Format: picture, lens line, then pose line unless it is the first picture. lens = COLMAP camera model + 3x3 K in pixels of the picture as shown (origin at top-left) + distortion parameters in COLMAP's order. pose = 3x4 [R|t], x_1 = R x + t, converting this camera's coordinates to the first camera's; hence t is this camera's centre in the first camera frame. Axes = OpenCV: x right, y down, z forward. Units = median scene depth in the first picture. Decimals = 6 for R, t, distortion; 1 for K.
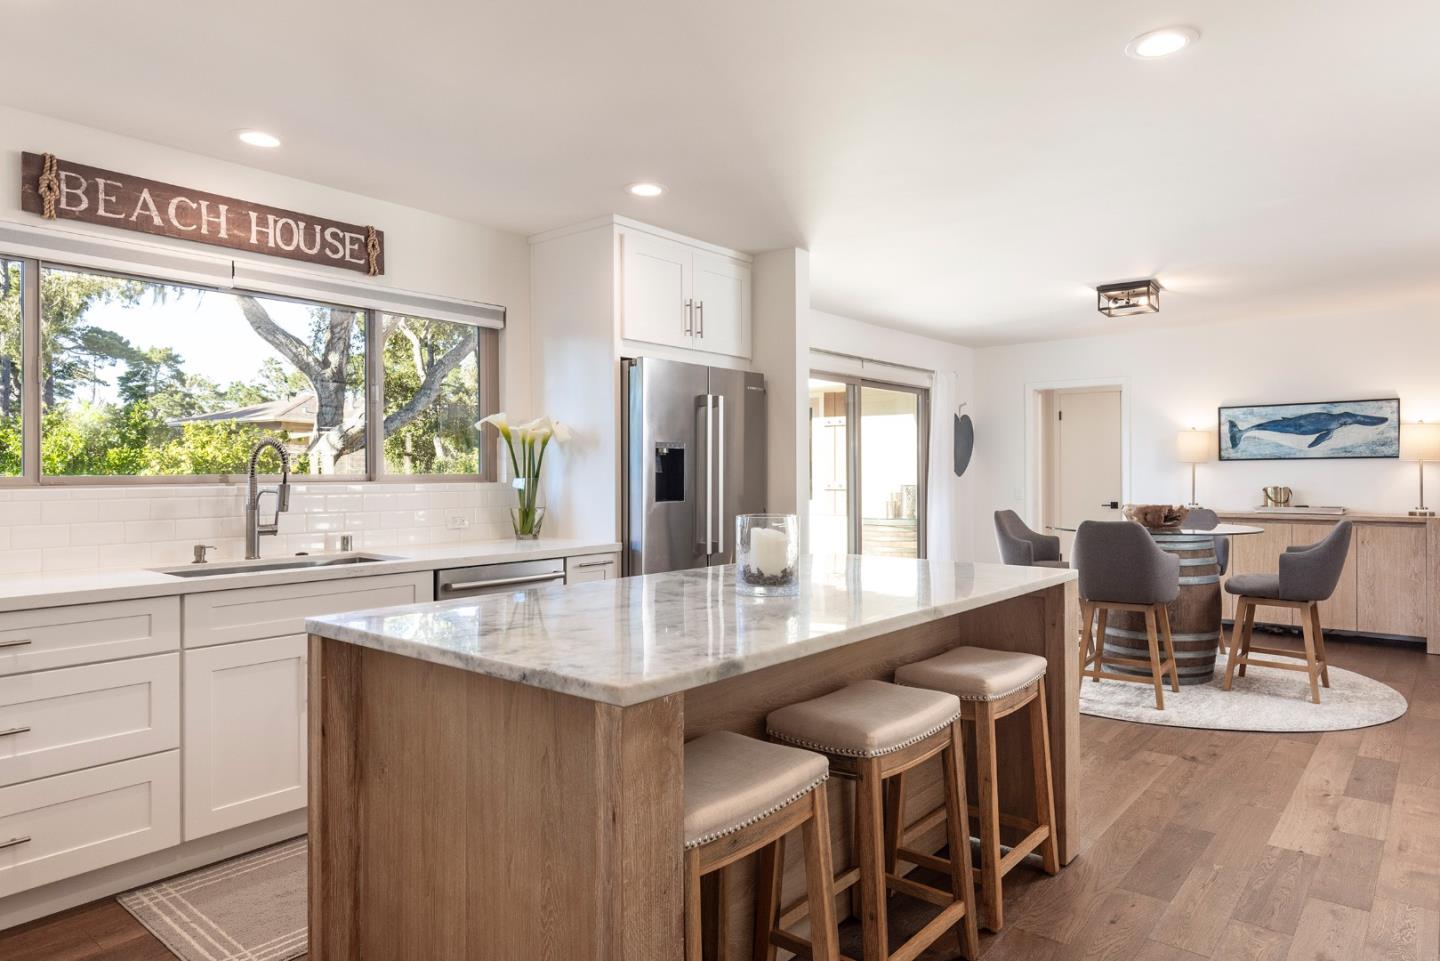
lens RADIAL K [[883.8, 0, 720.0], [0, 883.8, 480.5], [0, 0, 1]] dist [0.003082, -0.001326]
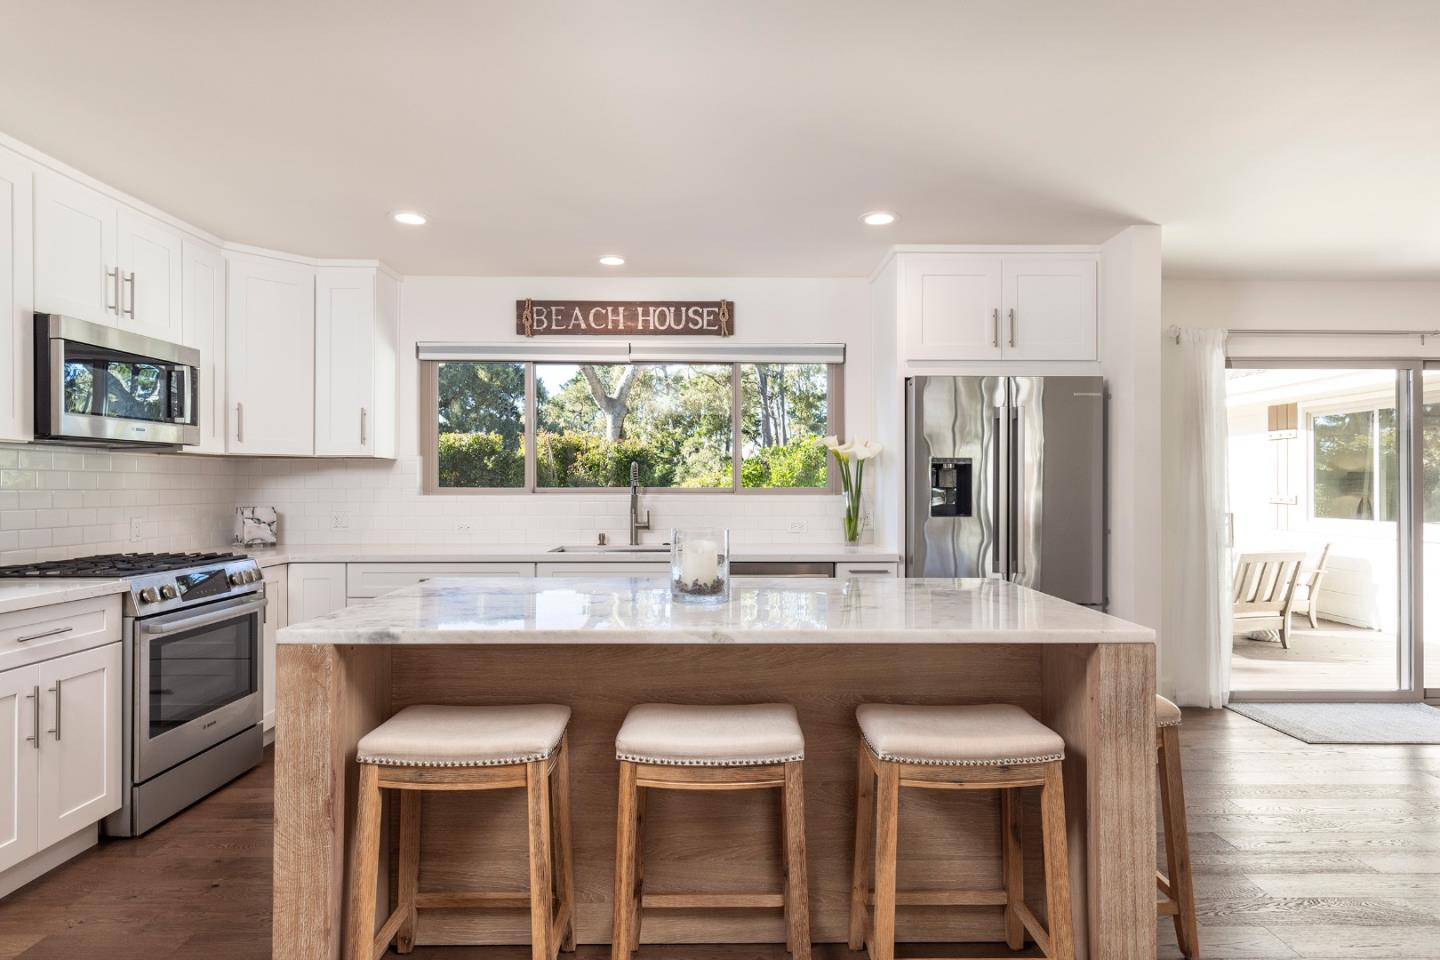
lens RADIAL K [[783.0, 0, 720.0], [0, 783.0, 480.0], [0, 0, 1]] dist [-0.004930, -0.000849]
pose [[0.644749, -0.001207, -0.764393, 0.542953], [-0.009885, 0.999902, -0.009917, -0.007733], [0.764330, 0.013950, 0.644674, 0.272899]]
